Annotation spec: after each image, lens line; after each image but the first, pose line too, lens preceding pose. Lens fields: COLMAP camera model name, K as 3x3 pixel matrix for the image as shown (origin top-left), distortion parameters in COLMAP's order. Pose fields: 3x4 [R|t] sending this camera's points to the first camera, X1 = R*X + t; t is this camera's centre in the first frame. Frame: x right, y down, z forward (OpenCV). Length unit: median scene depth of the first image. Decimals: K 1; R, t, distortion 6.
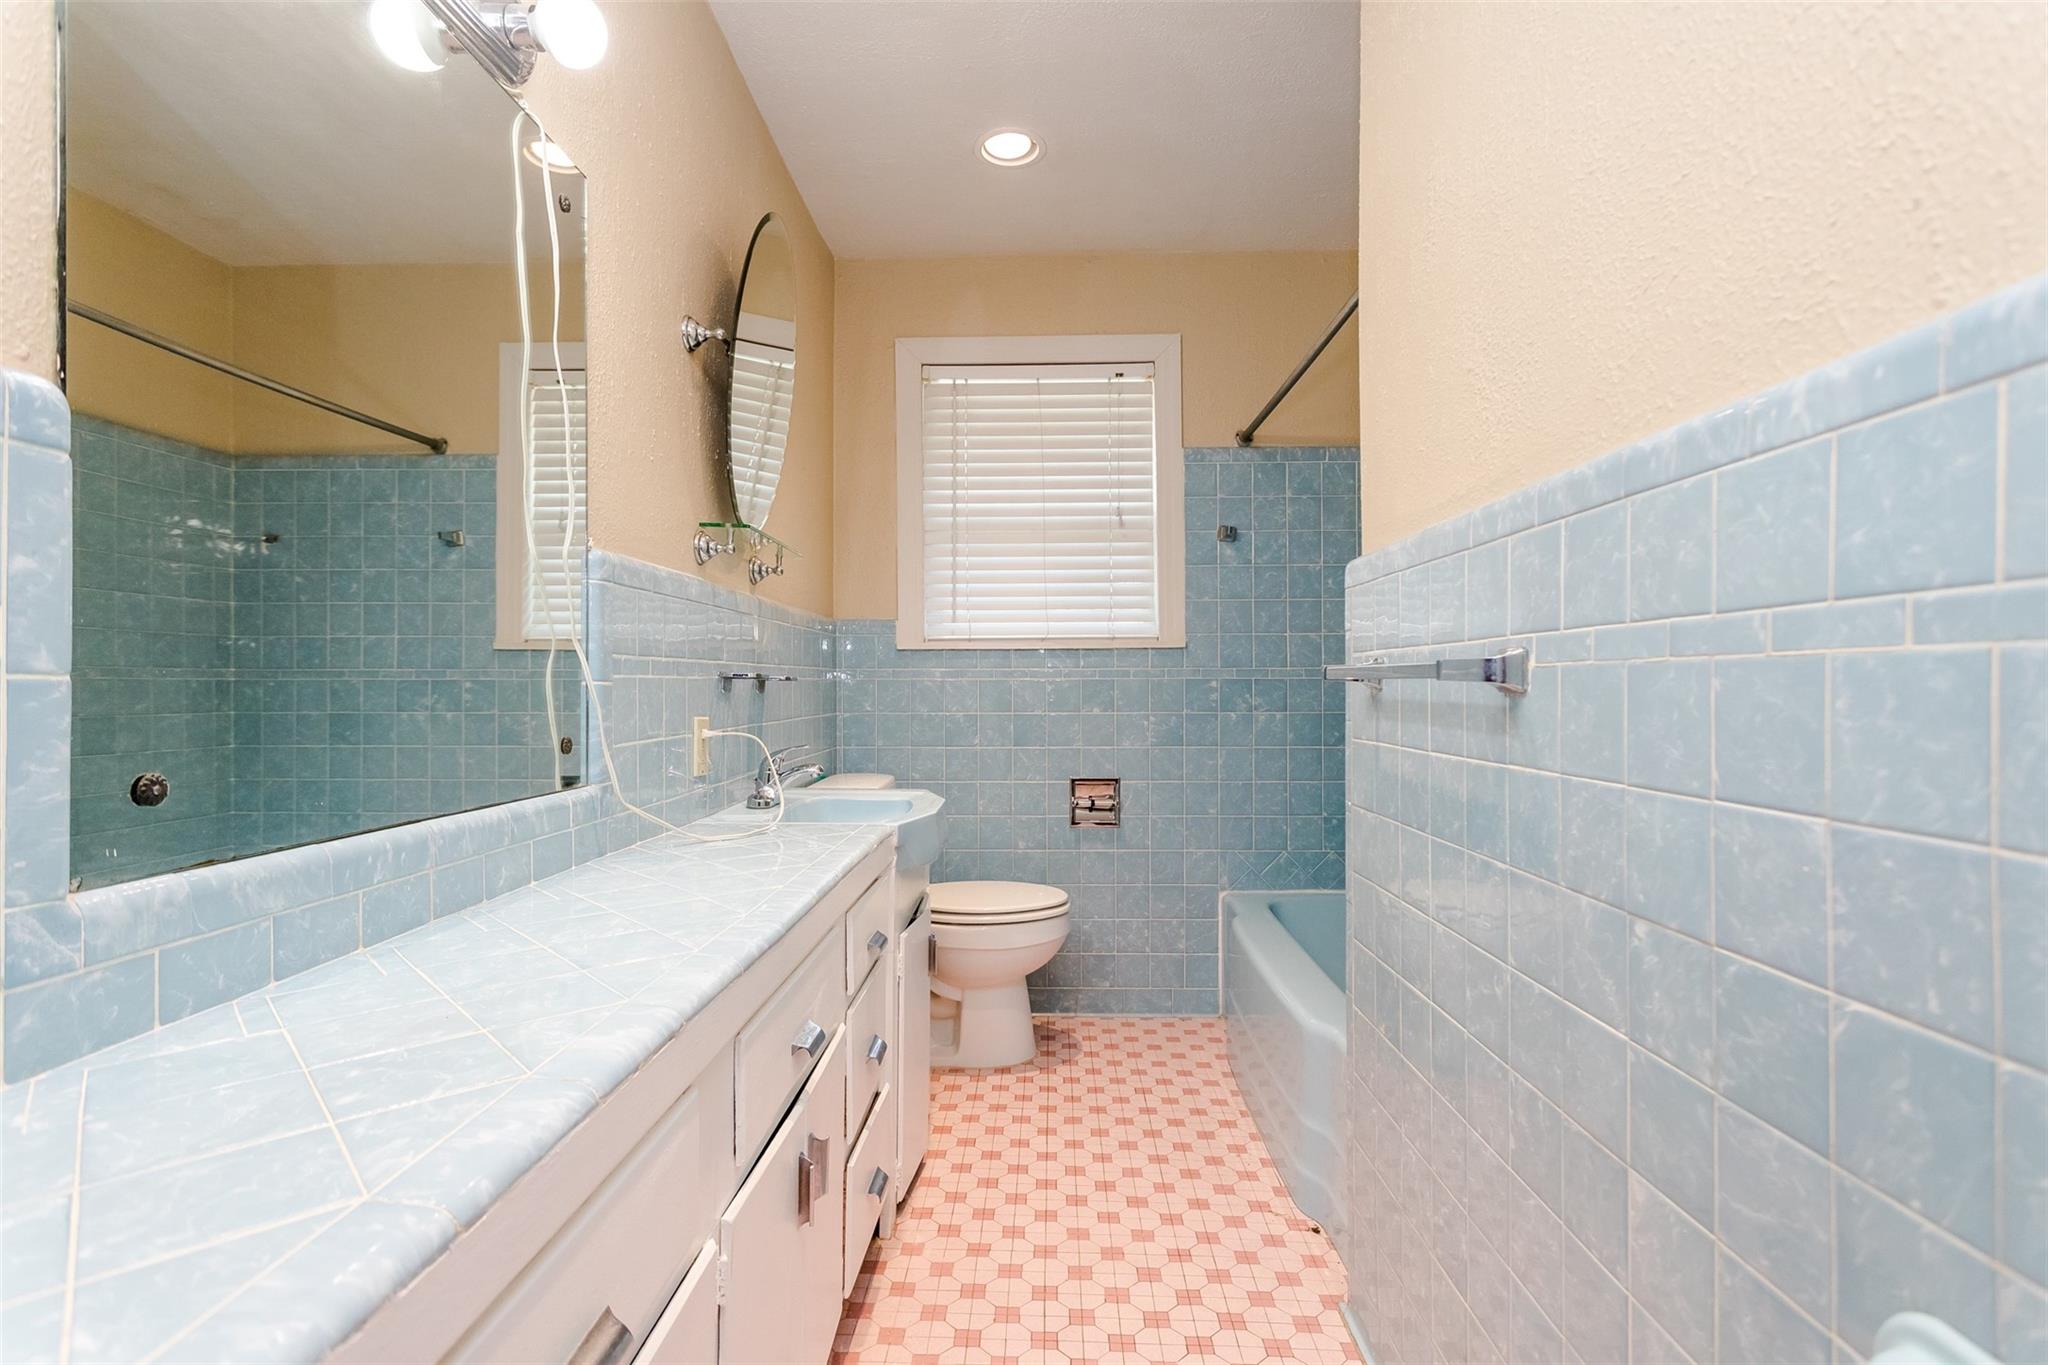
lens RADIAL K [[983.3, 0, 1018.0], [0, 983.3, 681.8], [0, 0, 1]] dist [0.003166, 0.001248]
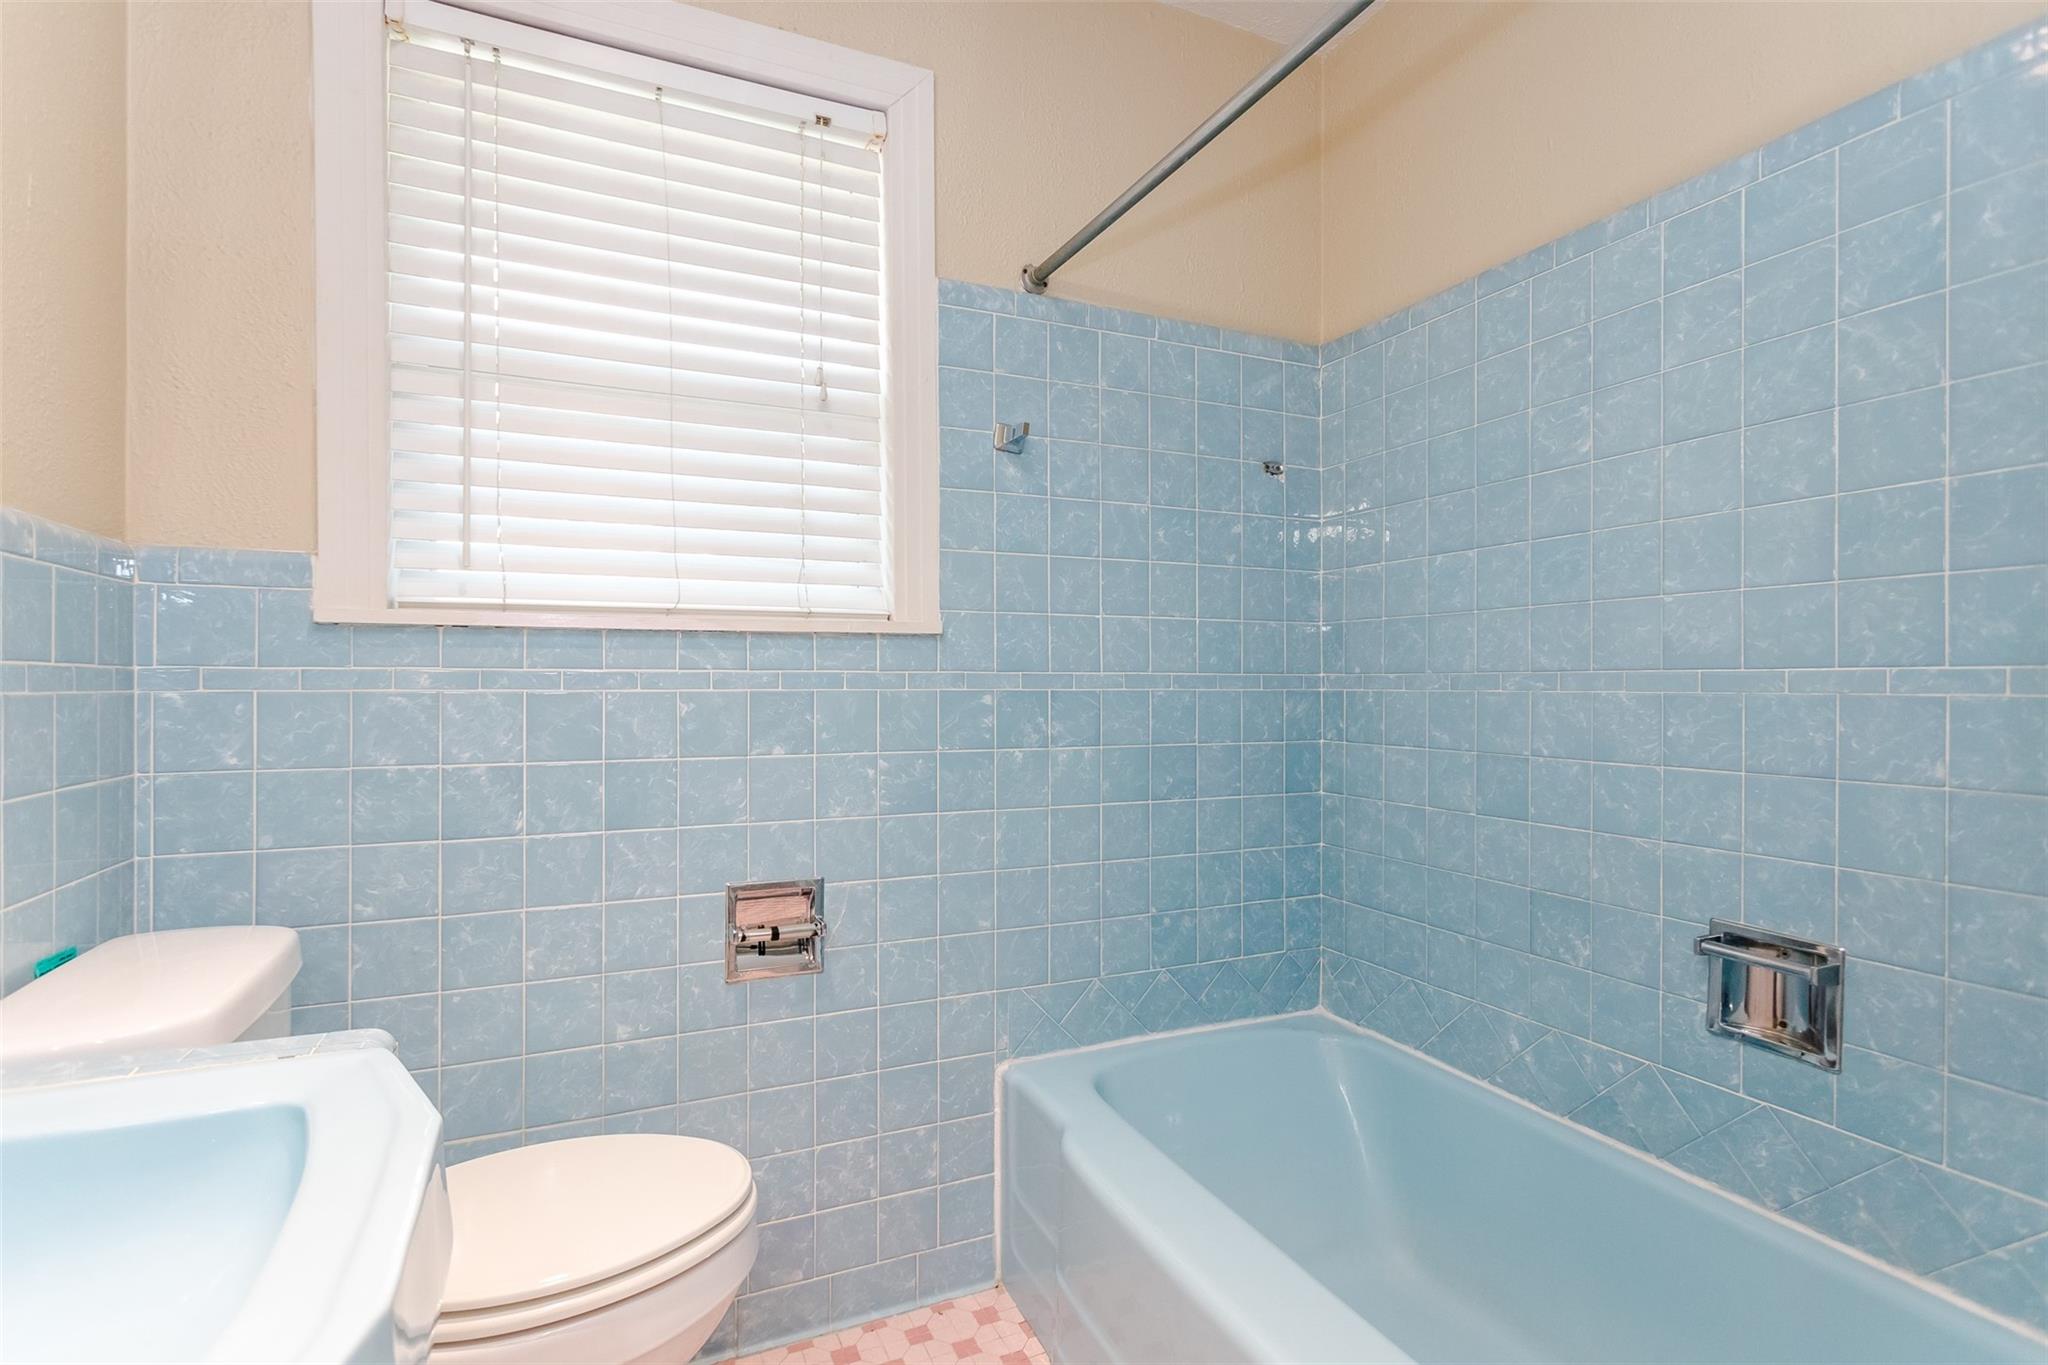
lens RADIAL K [[983.3, 0, 1018.0], [0, 983.3, 681.8], [0, 0, 1]] dist [0.003166, 0.001248]
pose [[0.899705, 0.004377, 0.436476, -0.037807], [-0.001967, 0.999980, -0.005974, -0.005393], [-0.436494, 0.004516, 0.899696, 0.535193]]
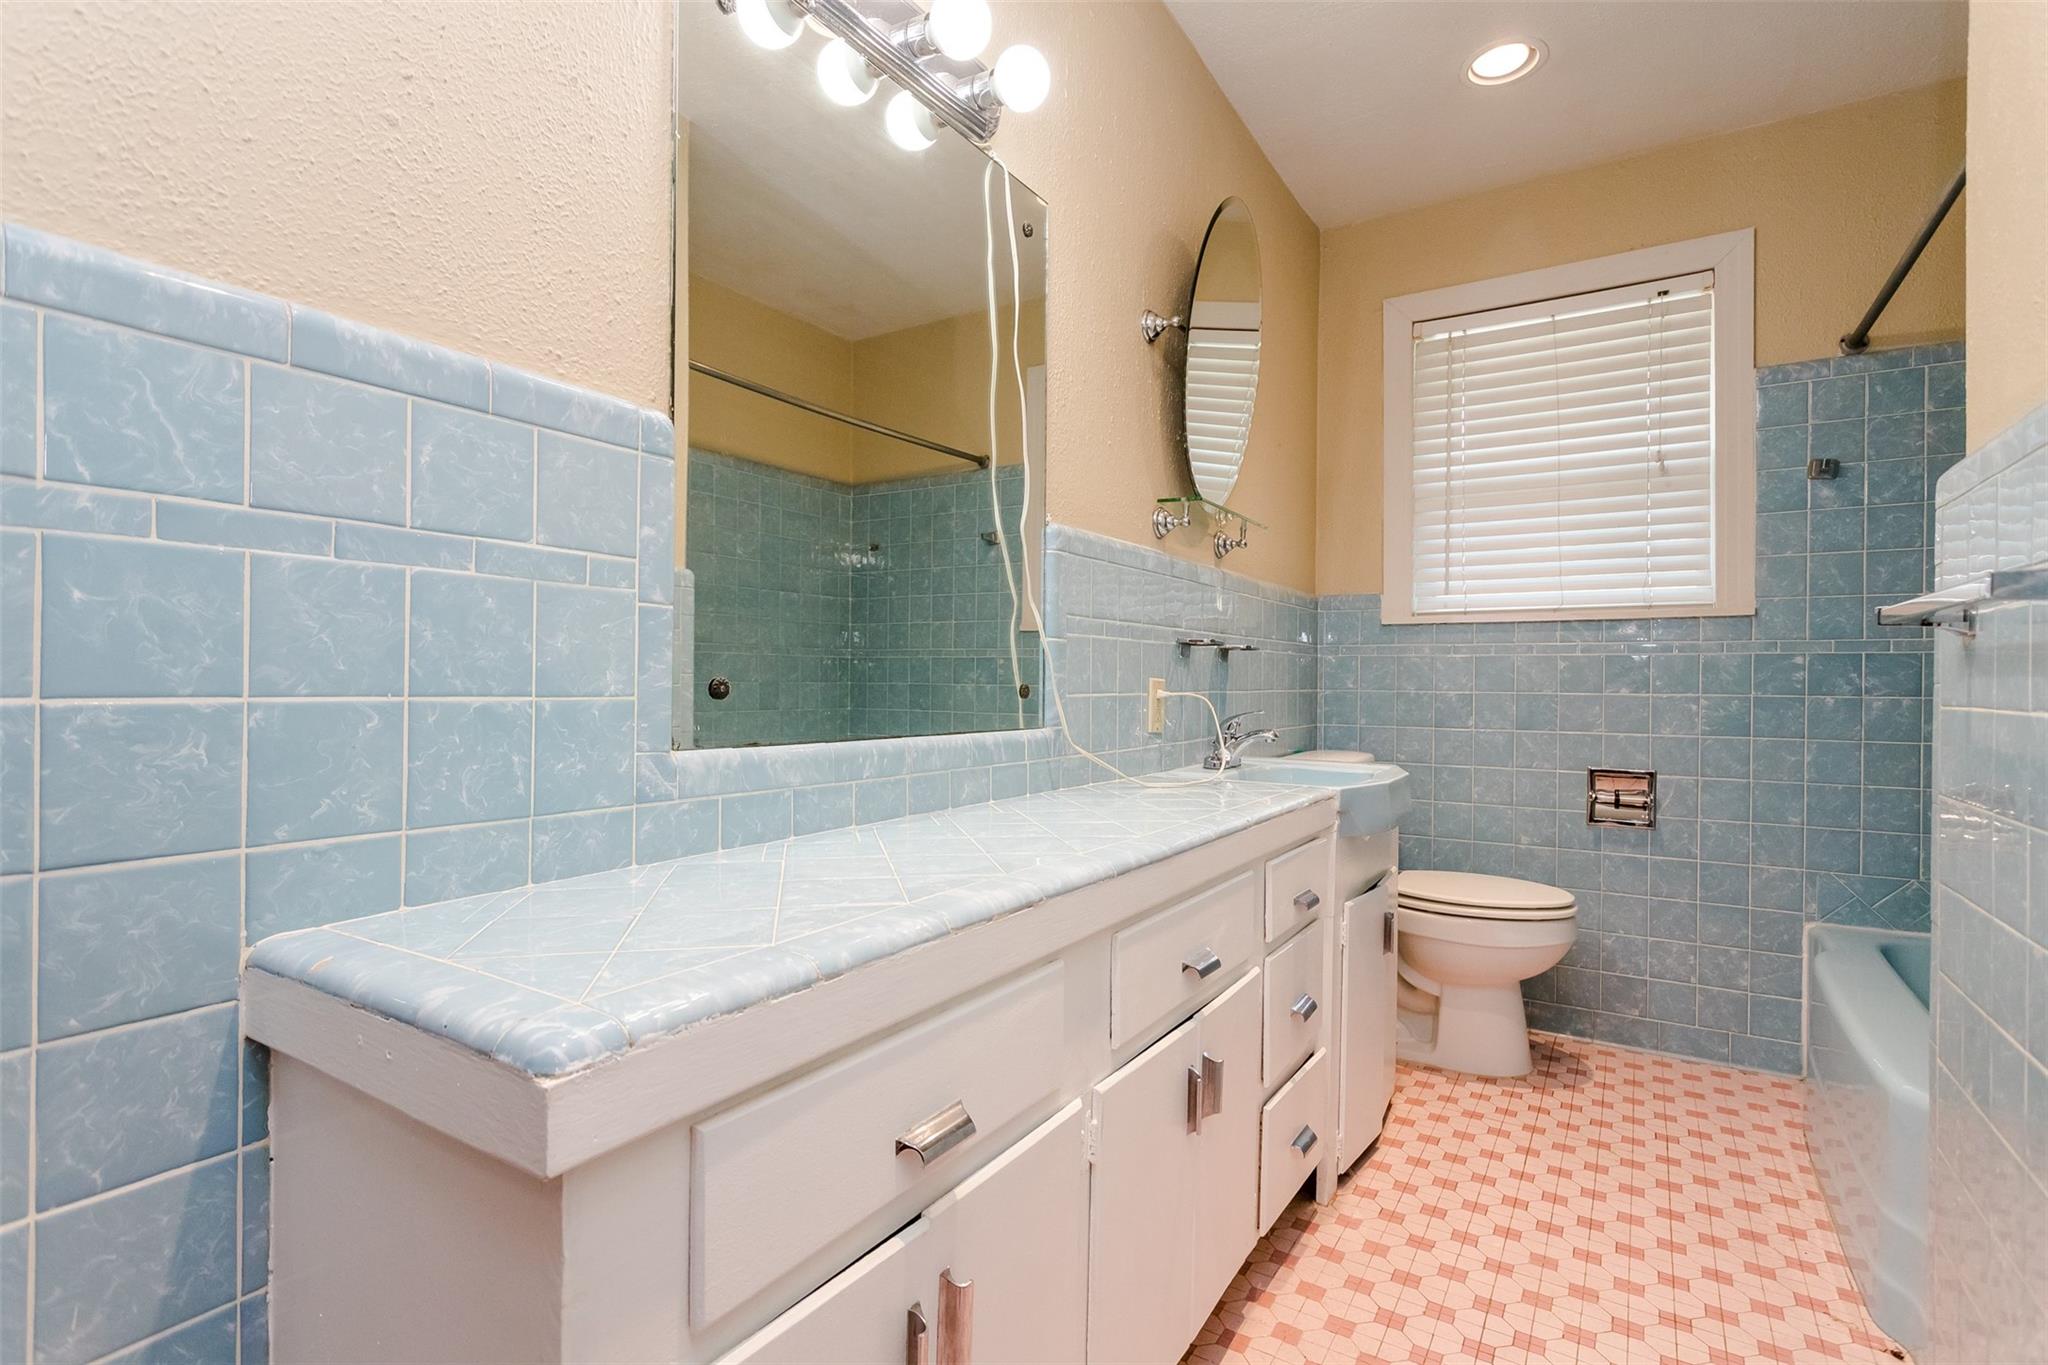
lens RADIAL K [[983.3, 0, 1018.0], [0, 983.3, 681.8], [0, 0, 1]] dist [0.003166, 0.001248]
pose [[0.860186, 0.011114, -0.509860, 0.069882], [-0.010280, 0.999937, 0.004453, 0.025360], [0.509877, 0.001411, 0.860246, -0.008190]]
